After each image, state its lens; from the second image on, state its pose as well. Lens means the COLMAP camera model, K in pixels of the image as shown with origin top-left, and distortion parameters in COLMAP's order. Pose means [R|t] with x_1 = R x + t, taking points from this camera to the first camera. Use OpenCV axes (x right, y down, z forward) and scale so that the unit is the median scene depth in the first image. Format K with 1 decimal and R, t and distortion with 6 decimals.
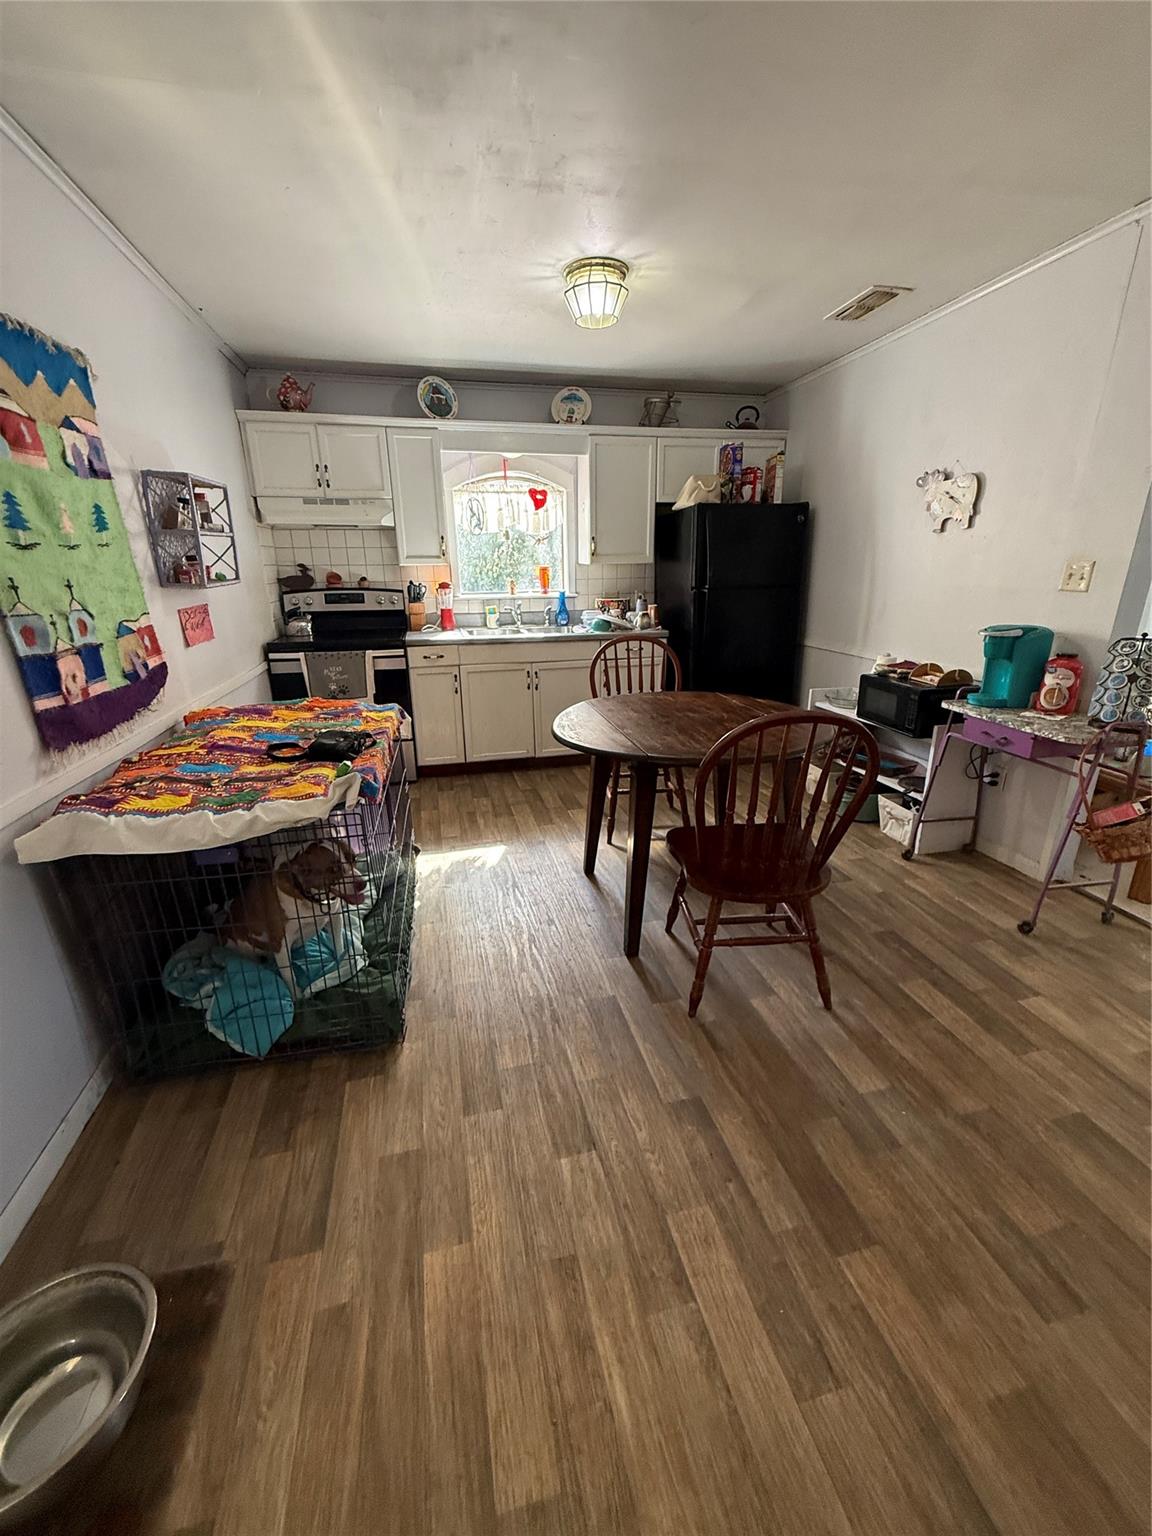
lens RADIAL K [[611.9, 0, 573.2], [0, 611.9, 770.0], [0, 0, 1]] dist [-0.001302, 0.000233]
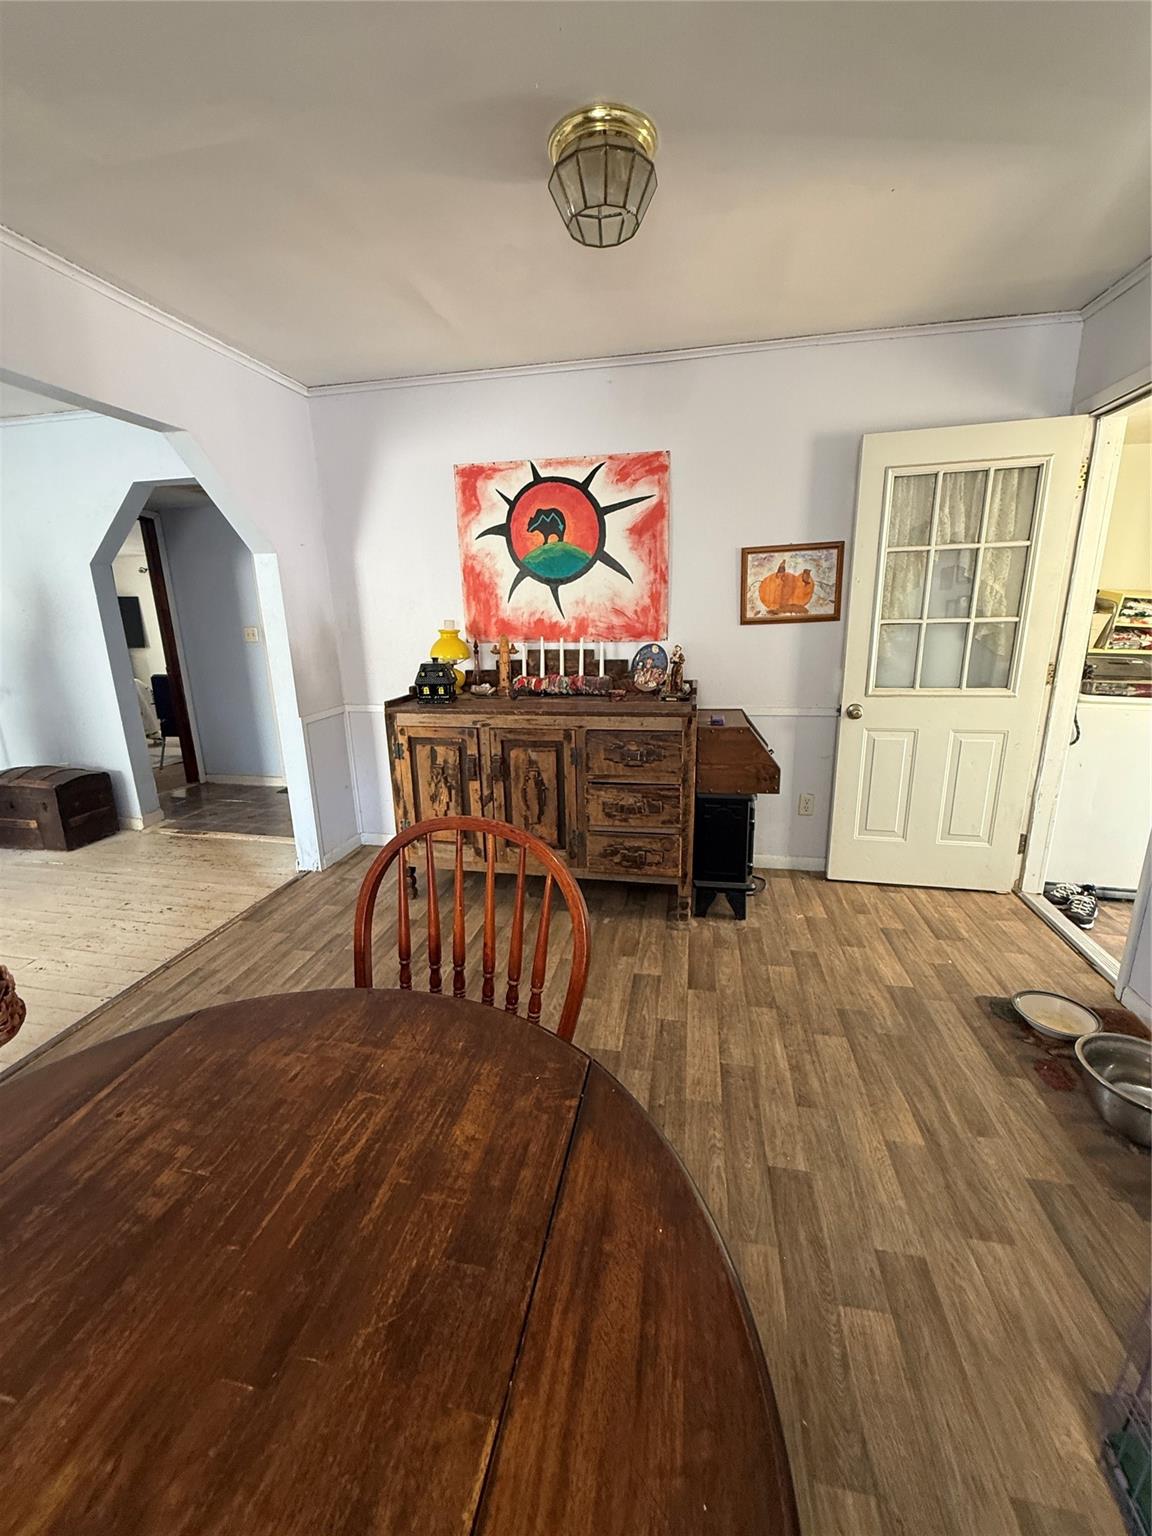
lens RADIAL K [[611.9, 0, 572.9], [0, 611.9, 765.7], [0, 0, 1]] dist [-0.001302, 0.000233]
pose [[-0.911221, -0.065224, 0.406722, -0.047452], [0.165617, 0.846050, 0.506725, -0.644309], [-0.377158, 0.529098, -0.760136, 1.883776]]
